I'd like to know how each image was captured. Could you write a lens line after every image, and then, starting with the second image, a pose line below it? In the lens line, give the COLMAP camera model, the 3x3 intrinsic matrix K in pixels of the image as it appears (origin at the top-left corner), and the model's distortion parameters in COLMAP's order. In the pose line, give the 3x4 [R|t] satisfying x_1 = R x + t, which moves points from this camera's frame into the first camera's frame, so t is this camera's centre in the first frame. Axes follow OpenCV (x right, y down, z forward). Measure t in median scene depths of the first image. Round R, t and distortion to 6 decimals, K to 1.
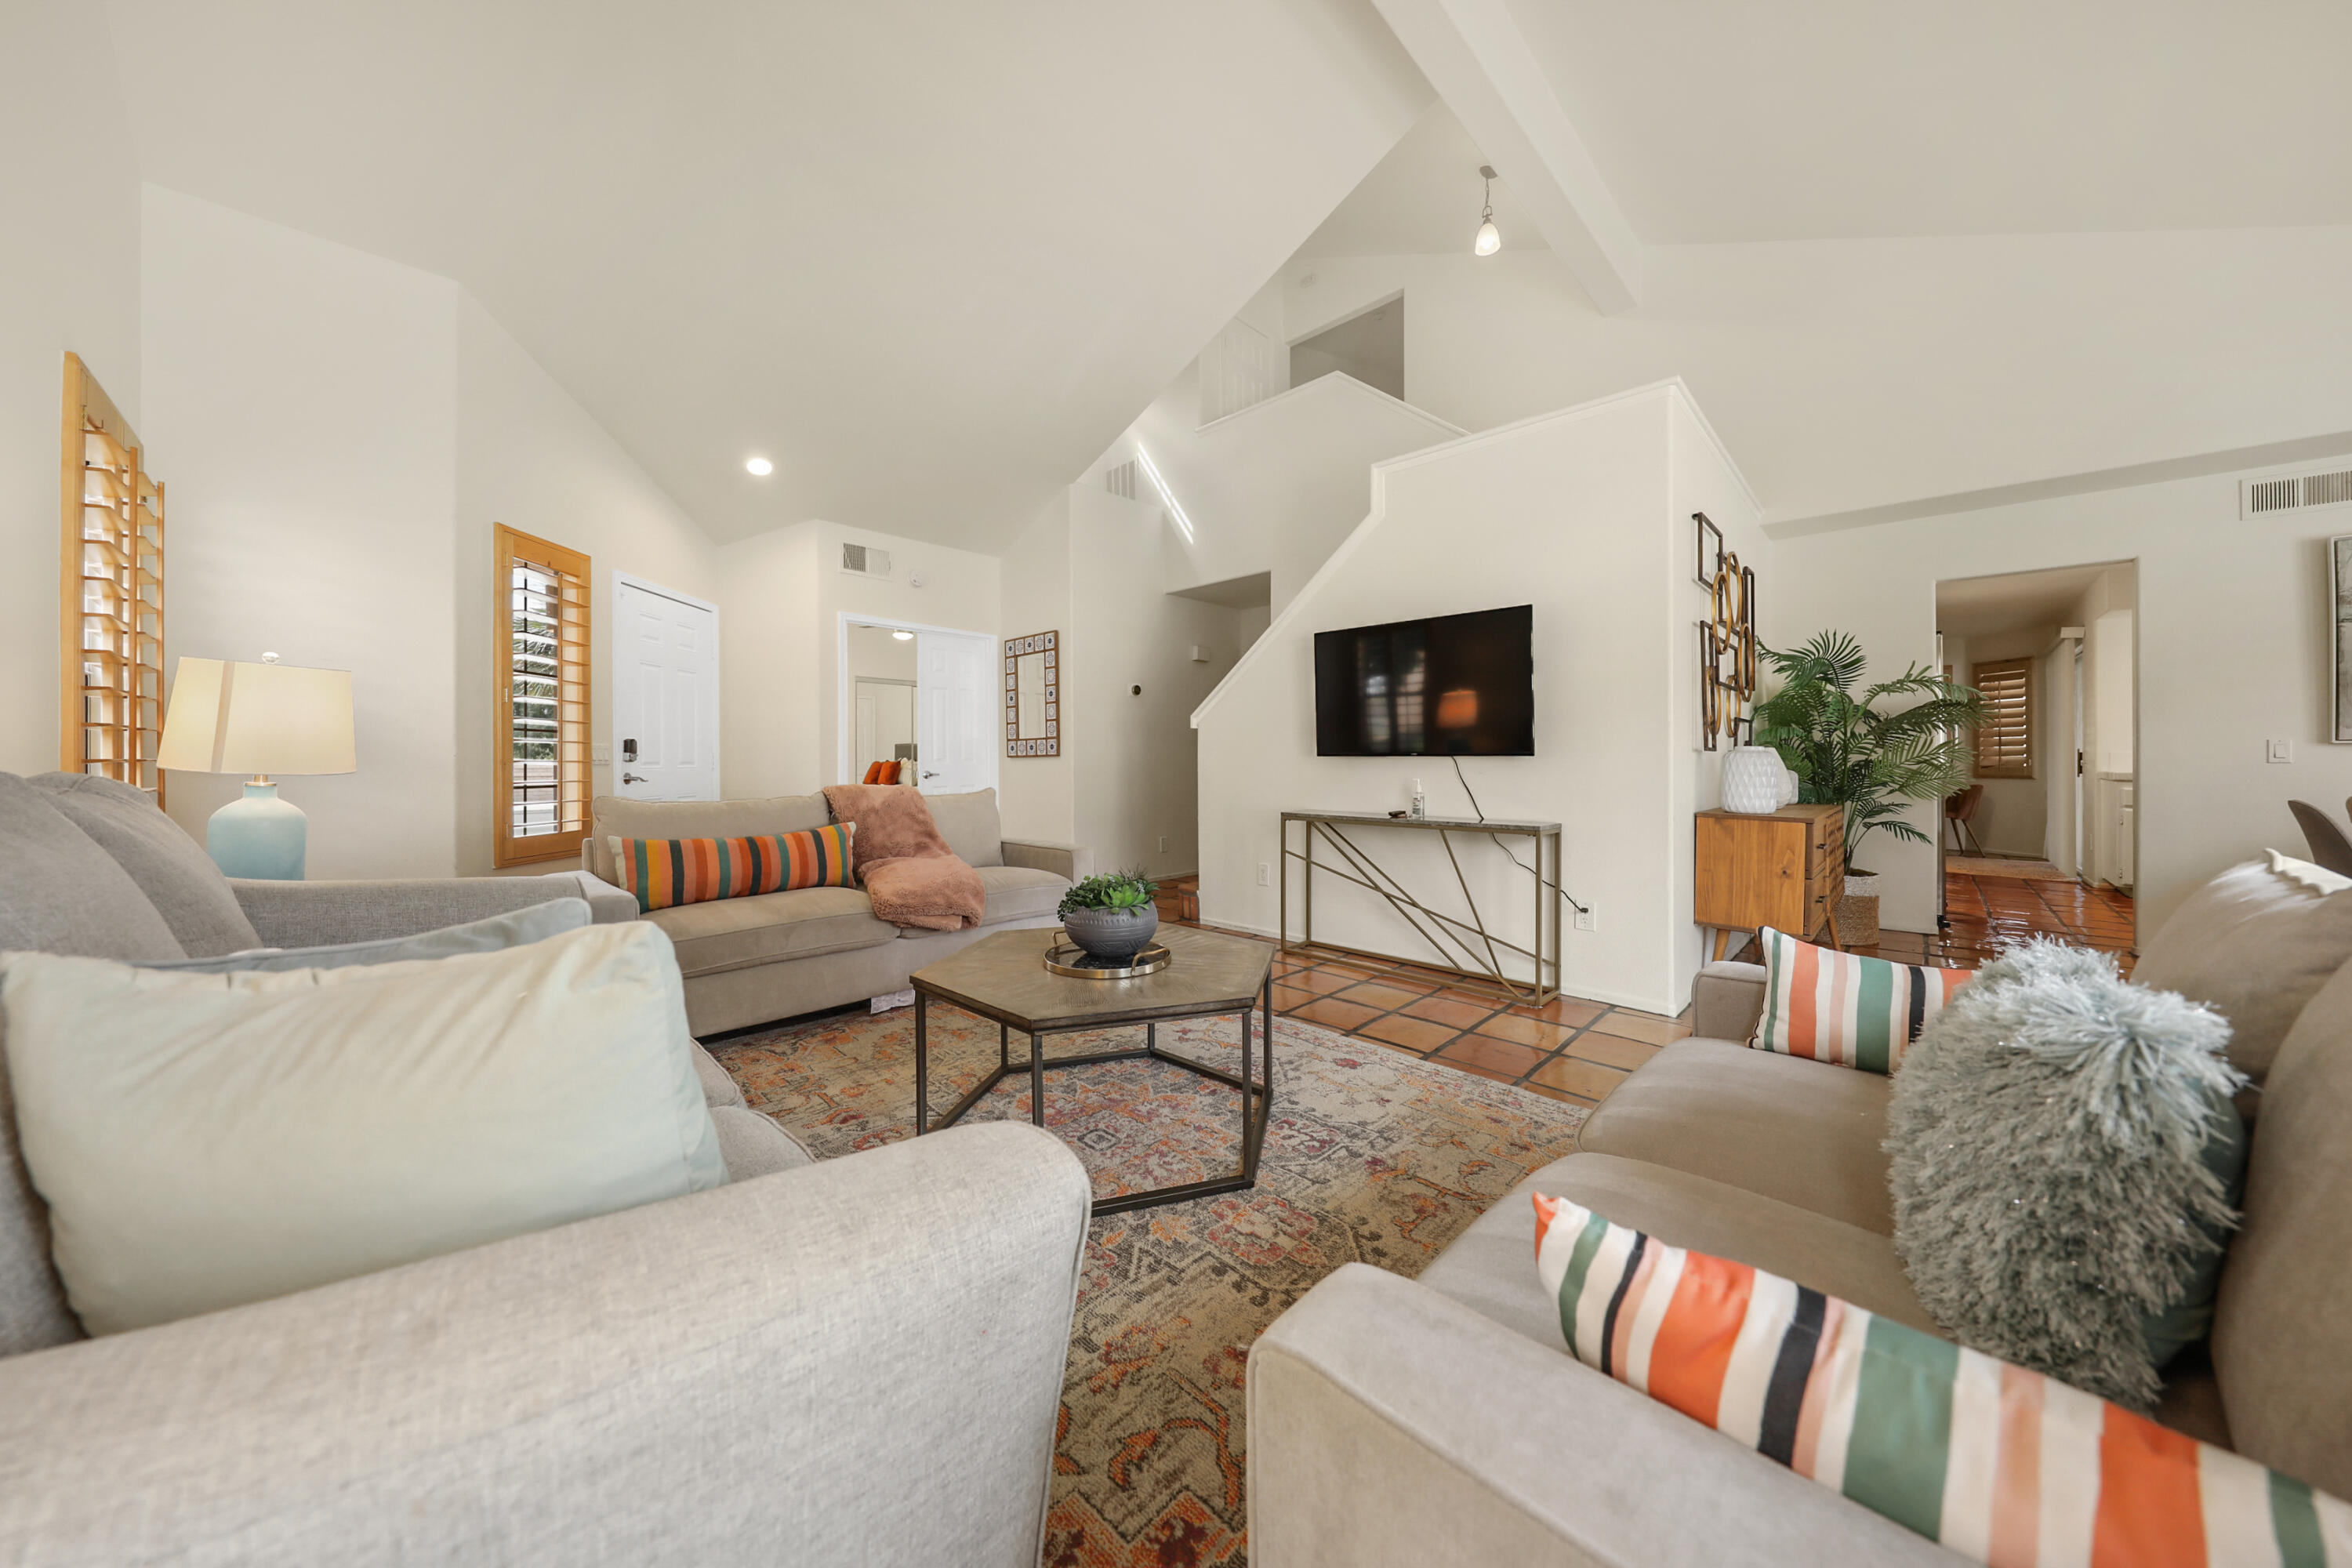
lens RADIAL K [[782.4, 0, 1191.1], [0, 782.4, 752.3], [0, 0, 1]] dist [0.007231, -0.000056]
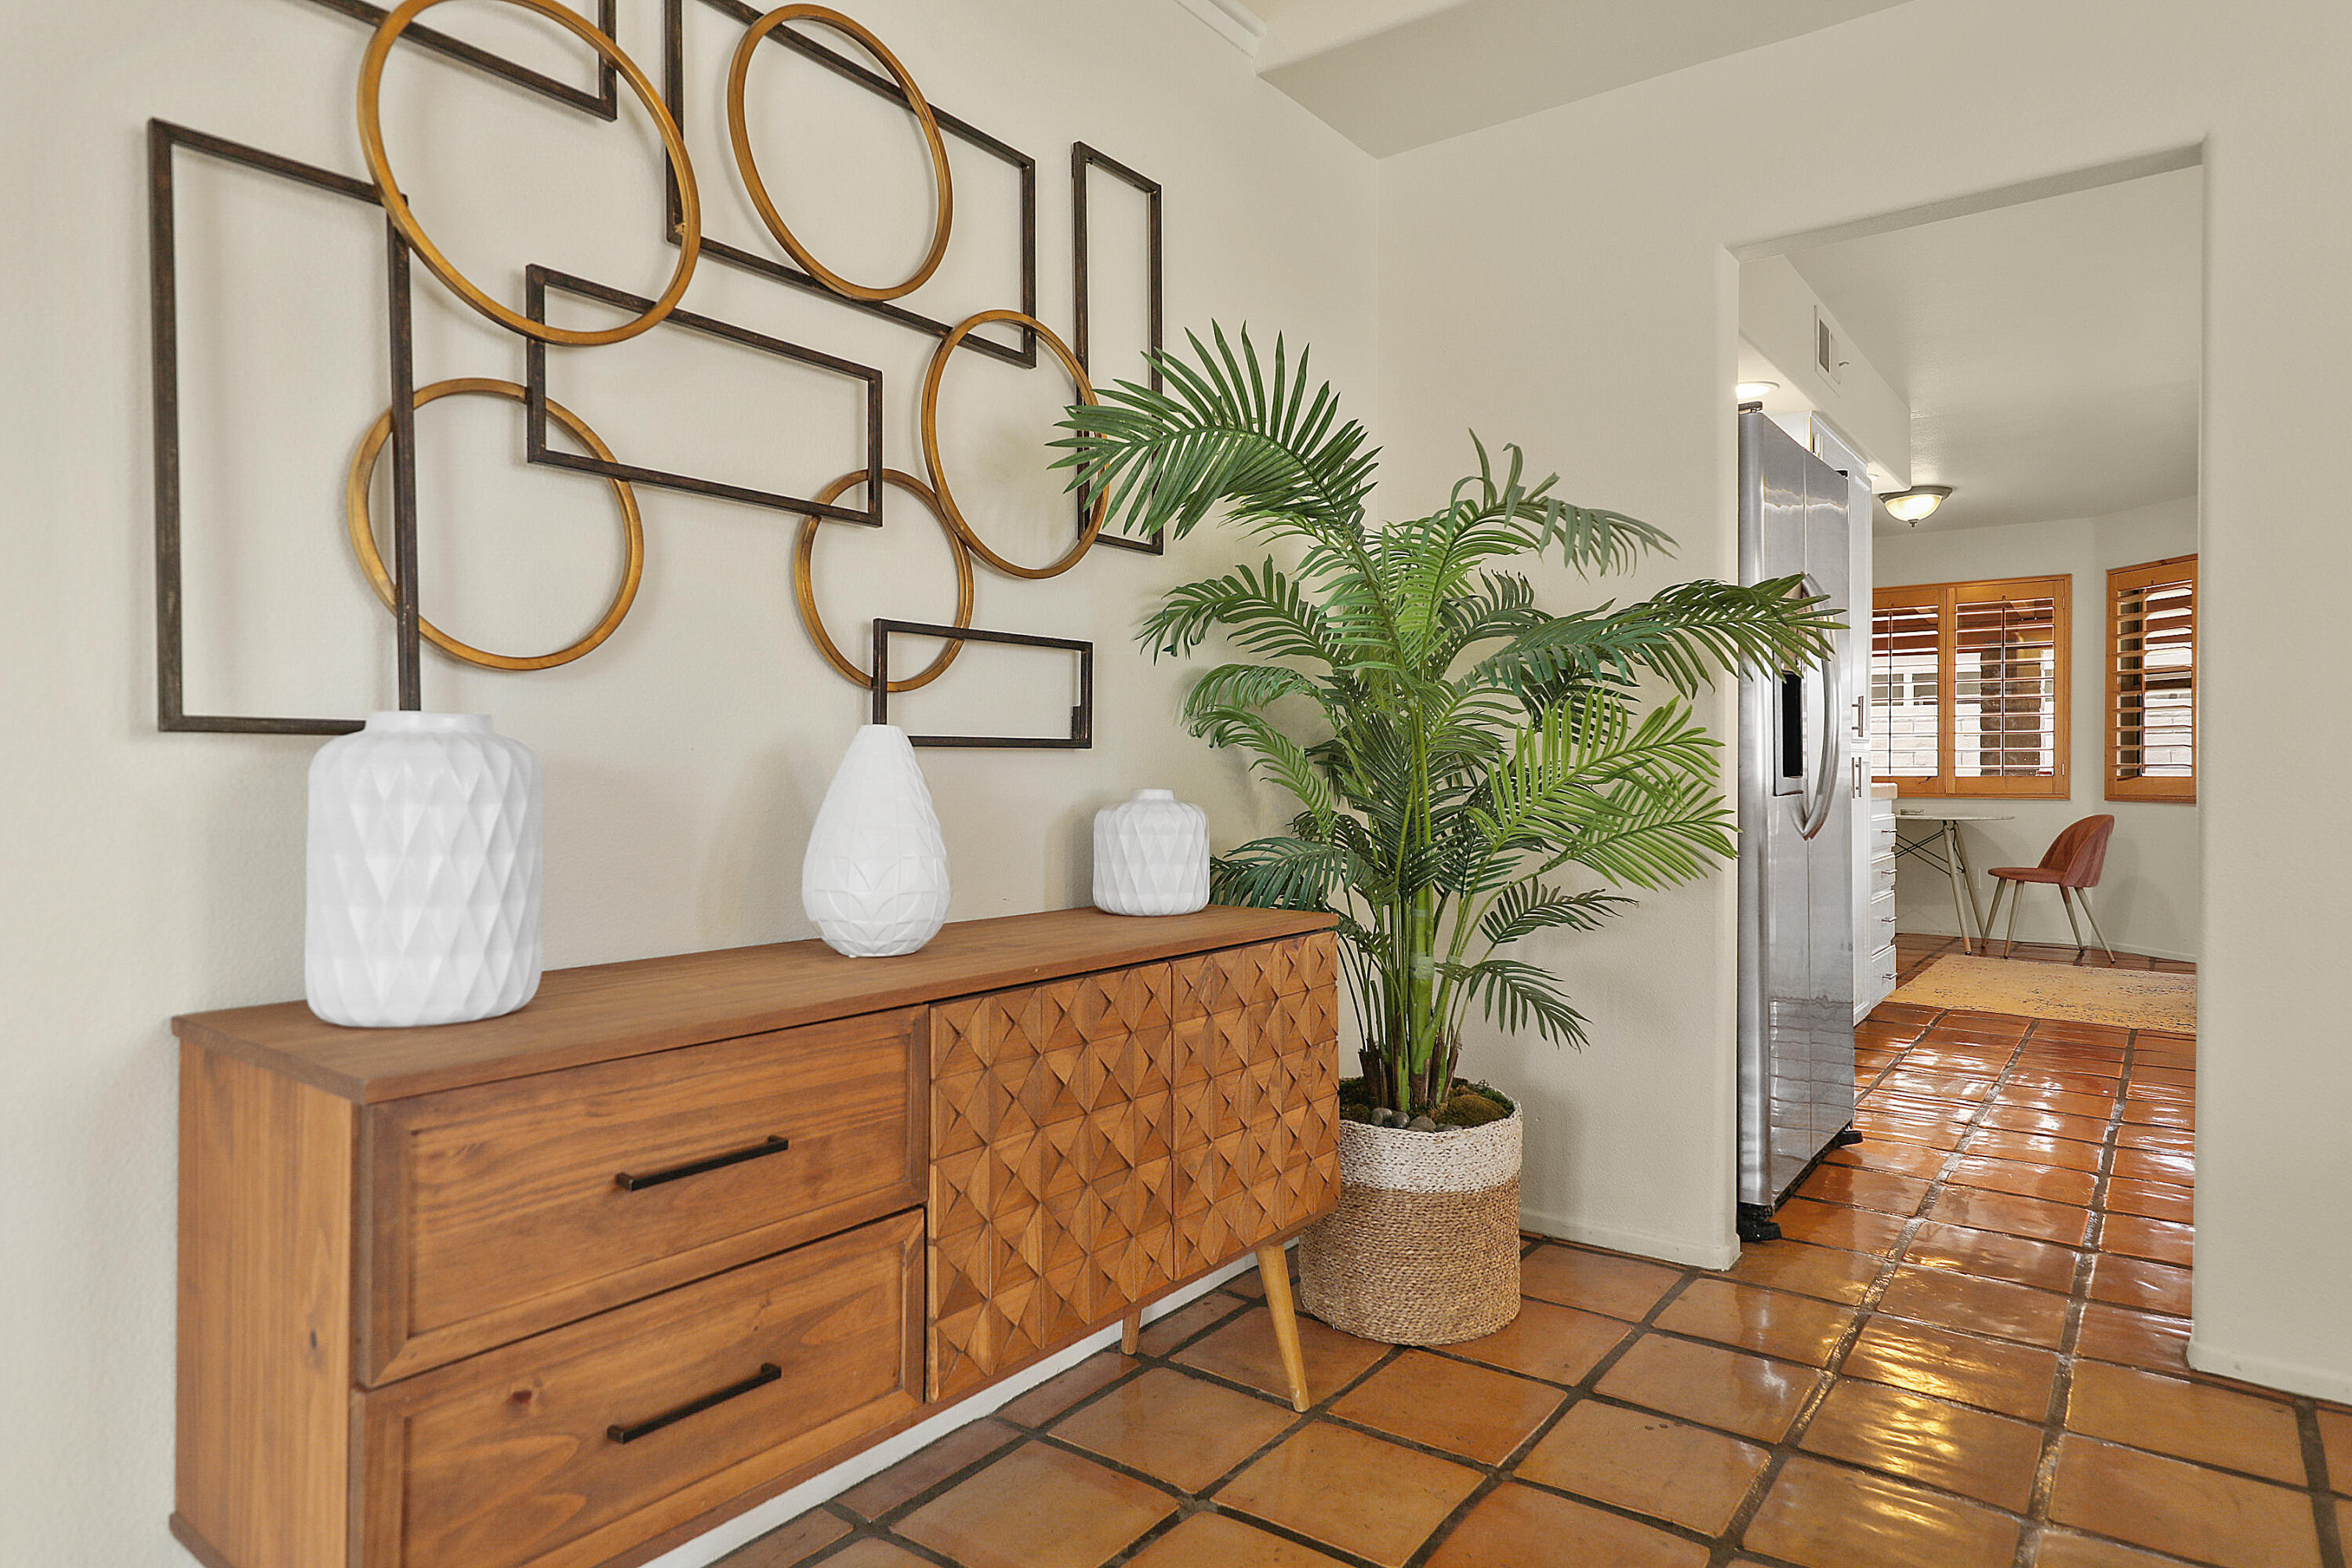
lens RADIAL K [[1364.8, 0, 1169.4], [0, 1364.8, 772.2], [0, 0, 1]] dist [0.010431, 0.000463]
pose [[0.992226, -0.002905, 0.124412, 1.012015], [0.001378, 0.999923, 0.012359, 0.007818], [-0.124438, -0.012091, 0.992154, 0.701743]]
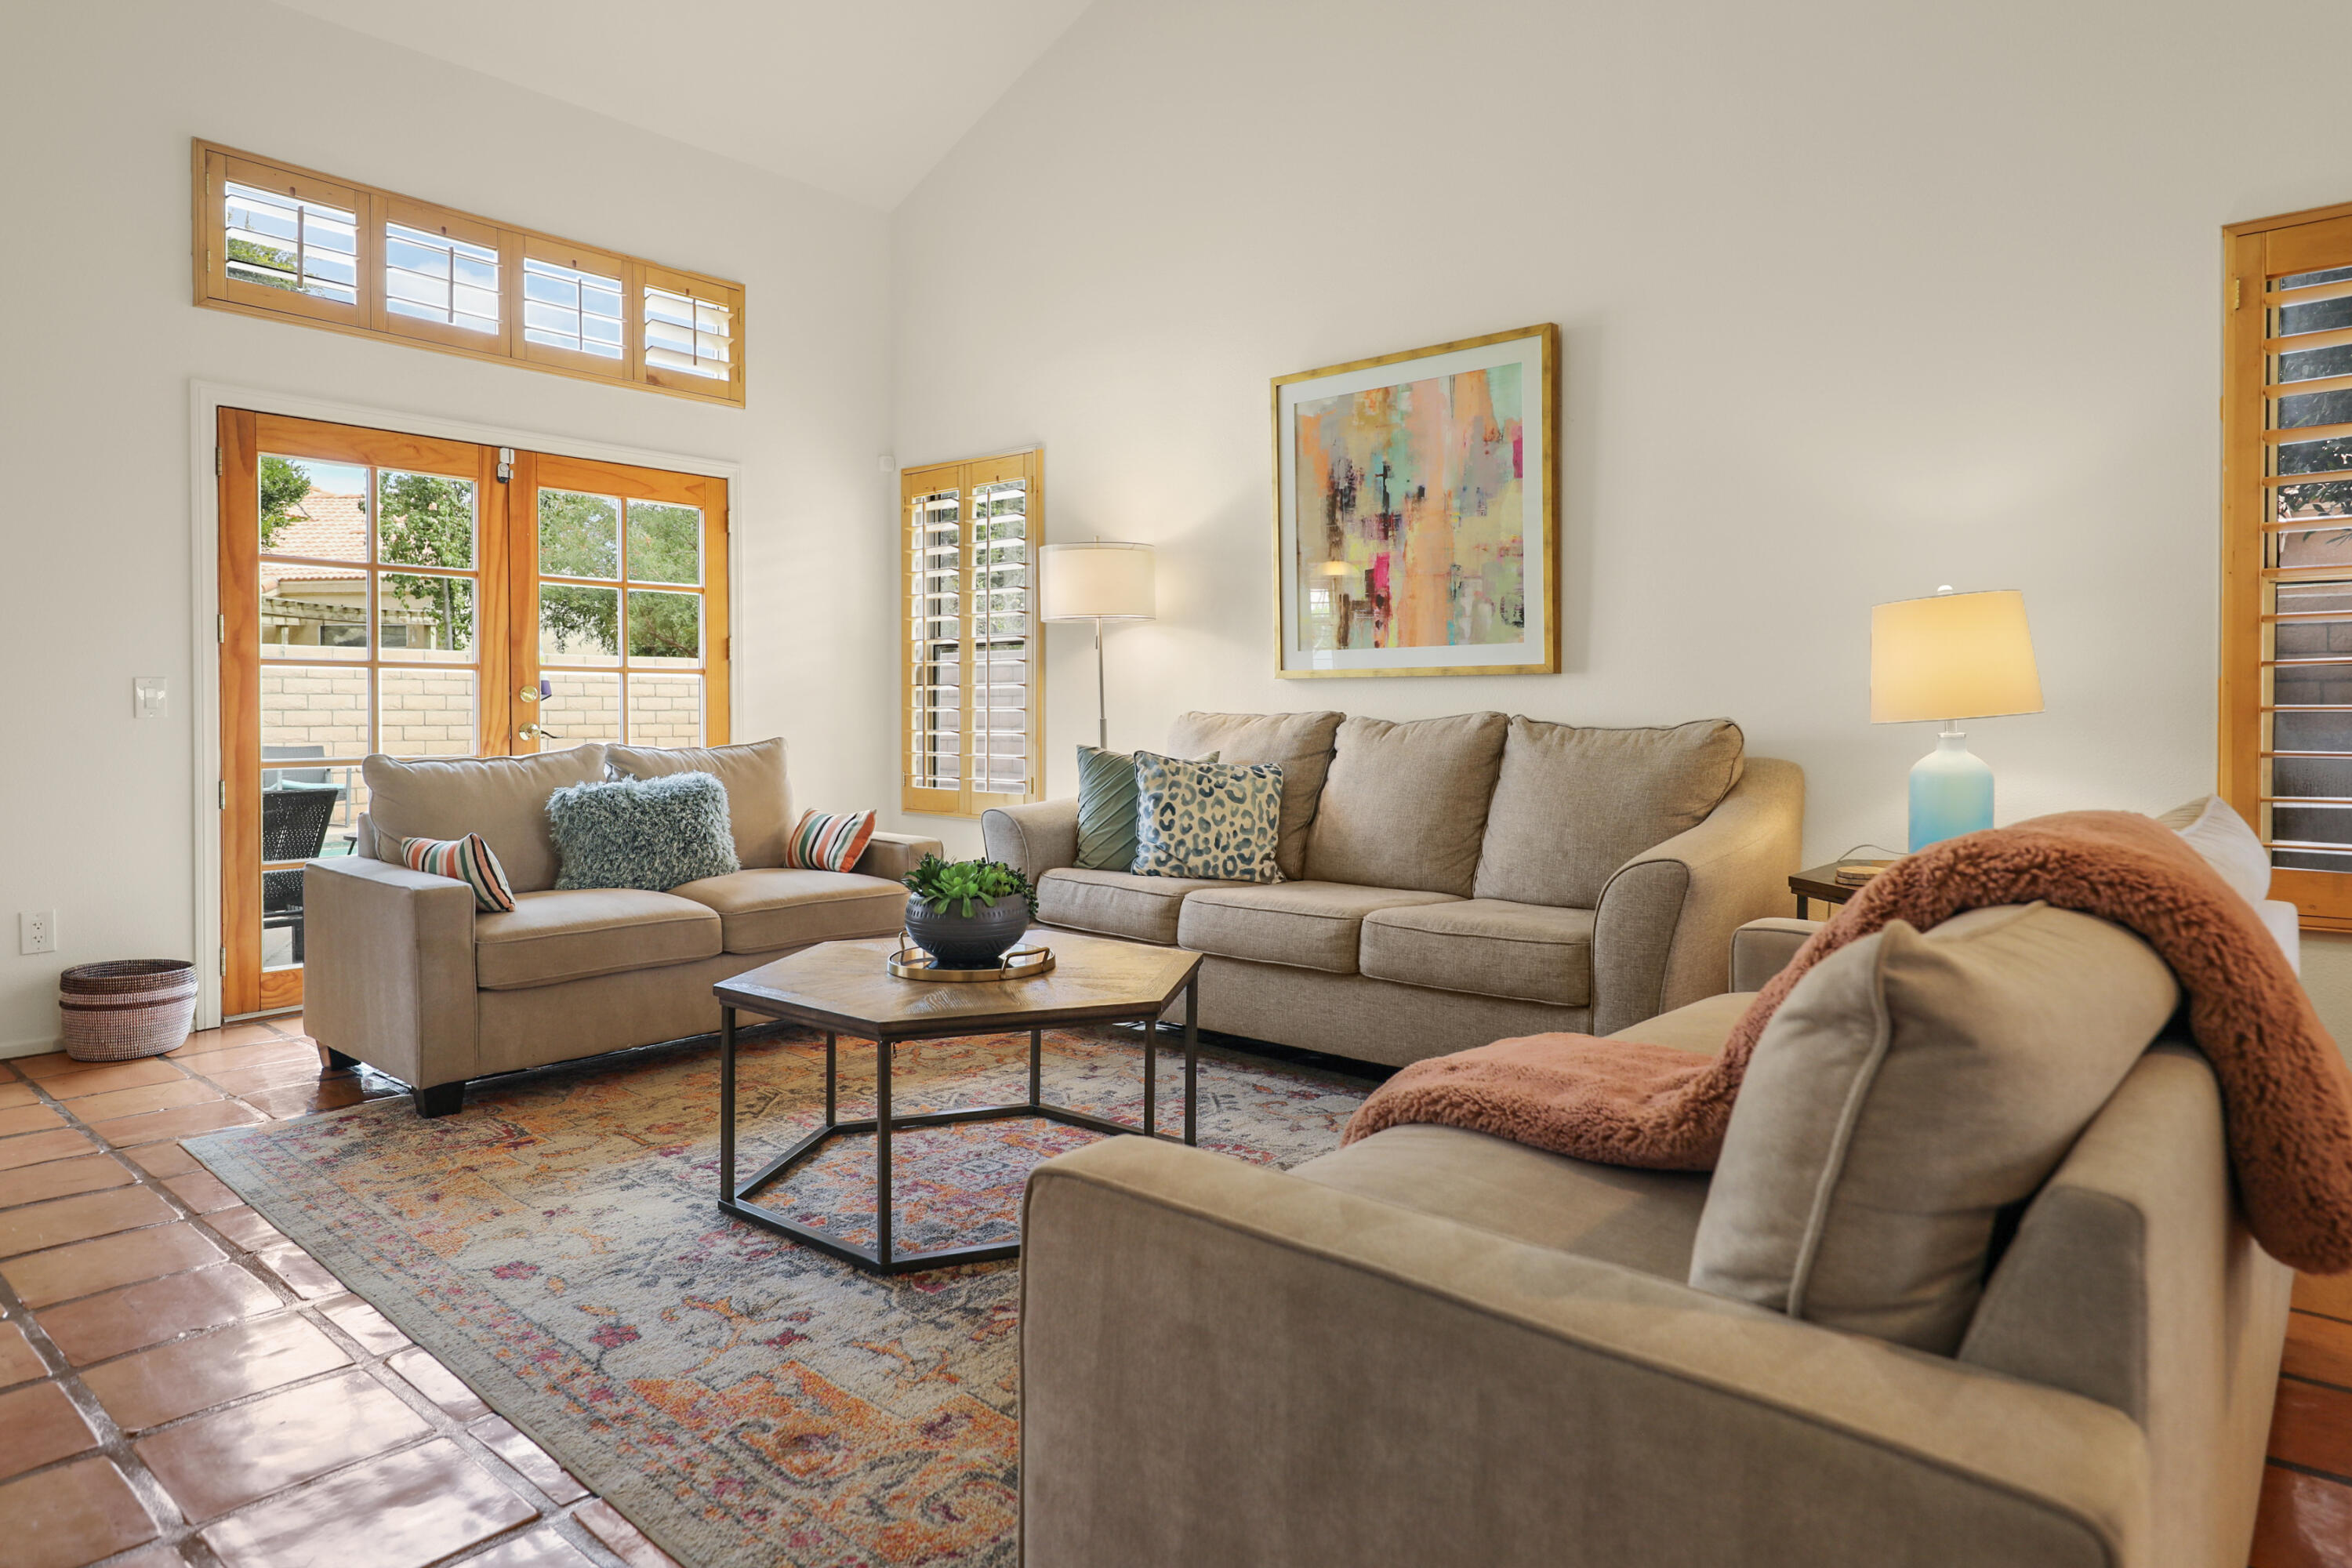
lens RADIAL K [[1364.8, 0, 1225.9], [0, 1364.8, 712.8], [0, 0, 1]] dist [0.010431, 0.000463]
pose [[-0.997671, 0.000294, -0.068204, -0.202508], [0.000707, 0.999982, -0.006031, 0.020816], [0.068201, -0.006066, -0.997653, 1.811950]]
